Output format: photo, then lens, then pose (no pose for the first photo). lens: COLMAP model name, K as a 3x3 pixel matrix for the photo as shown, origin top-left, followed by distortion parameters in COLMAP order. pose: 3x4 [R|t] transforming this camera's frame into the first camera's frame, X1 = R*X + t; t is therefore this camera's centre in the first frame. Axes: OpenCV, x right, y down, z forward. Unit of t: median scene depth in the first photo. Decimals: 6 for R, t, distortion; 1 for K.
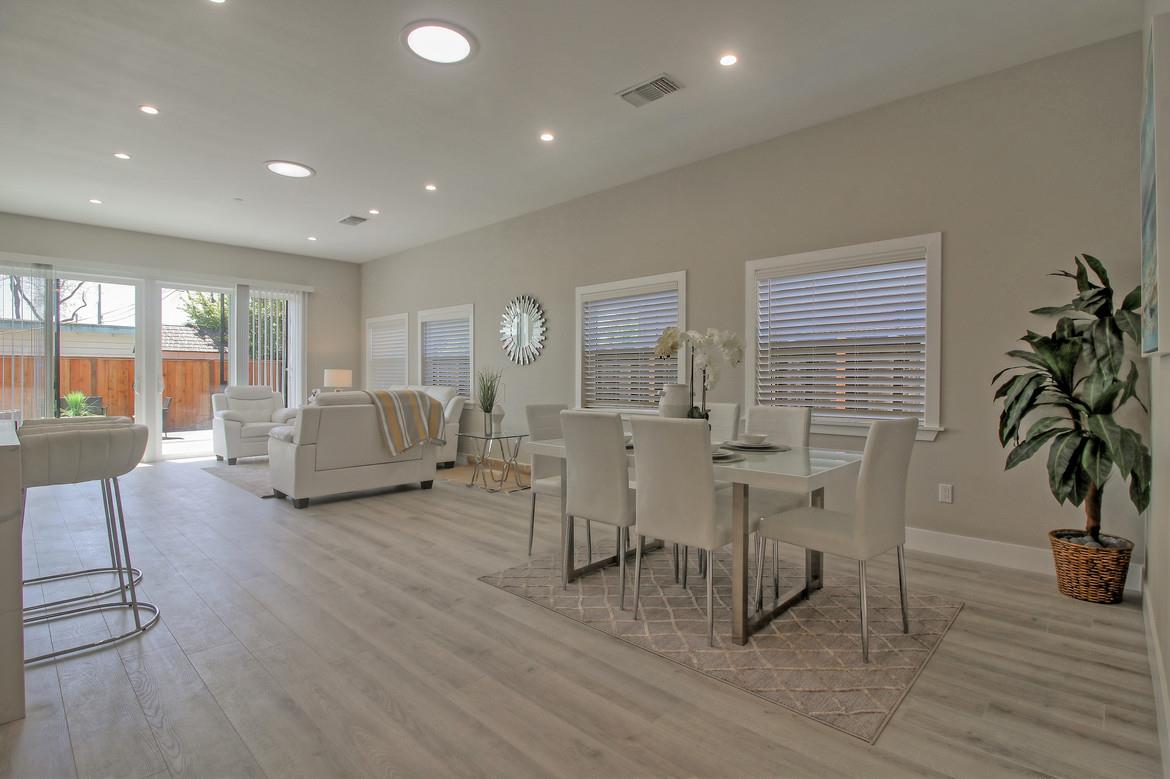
lens RADIAL K [[552.1, 0, 577.5], [0, 552.1, 384.0], [0, 0, 1]] dist [0.002062, -0.014773]
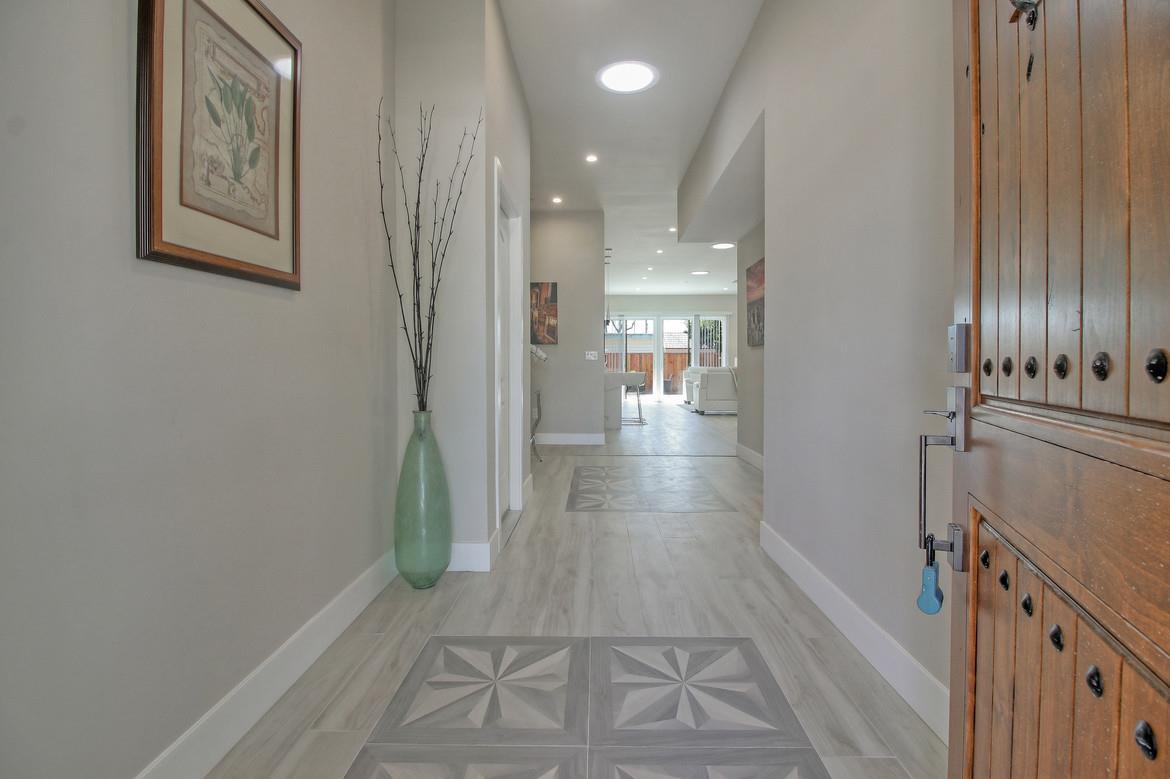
lens RADIAL K [[593.9, 0, 583.8], [0, 593.9, 385.7], [0, 0, 1]] dist [-0.001522, -0.000605]
pose [[0.677158, 0.019798, -0.735571, 0.714628], [-0.004852, 0.999736, 0.022441, 0.028462], [0.735822, -0.011627, 0.677075, -0.765777]]
